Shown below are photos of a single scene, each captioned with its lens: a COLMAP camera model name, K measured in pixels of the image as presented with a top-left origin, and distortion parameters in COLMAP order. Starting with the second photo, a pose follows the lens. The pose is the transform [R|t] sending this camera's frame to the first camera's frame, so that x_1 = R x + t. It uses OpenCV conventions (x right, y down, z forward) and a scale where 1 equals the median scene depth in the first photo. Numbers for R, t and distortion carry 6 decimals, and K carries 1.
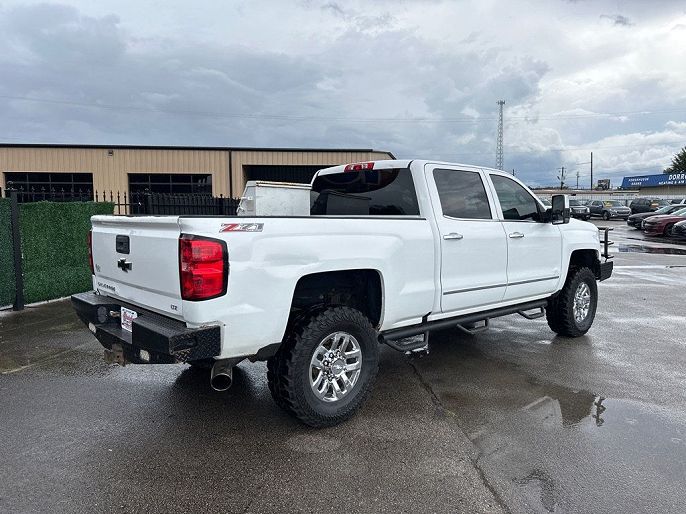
lens RADIAL K [[517.4, 0, 342.4], [0, 517.4, 257.2], [0, 0, 1]] dist [0.074746, -0.081113]
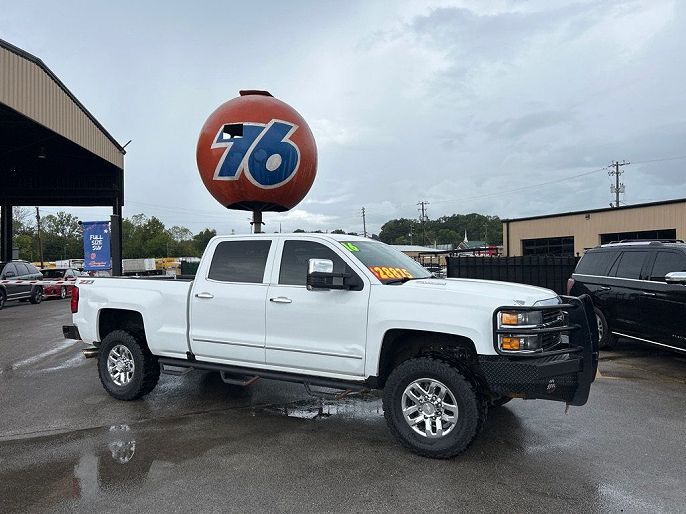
lens RADIAL K [[517.4, 0, 342.4], [0, 517.4, 257.2], [0, 0, 1]] dist [0.074746, -0.081113]
pose [[0.328119, -0.019745, -0.944430, 1.360935], [-0.088454, 0.994747, -0.051529, -0.087360], [0.940486, 0.100446, 0.324648, 0.797122]]
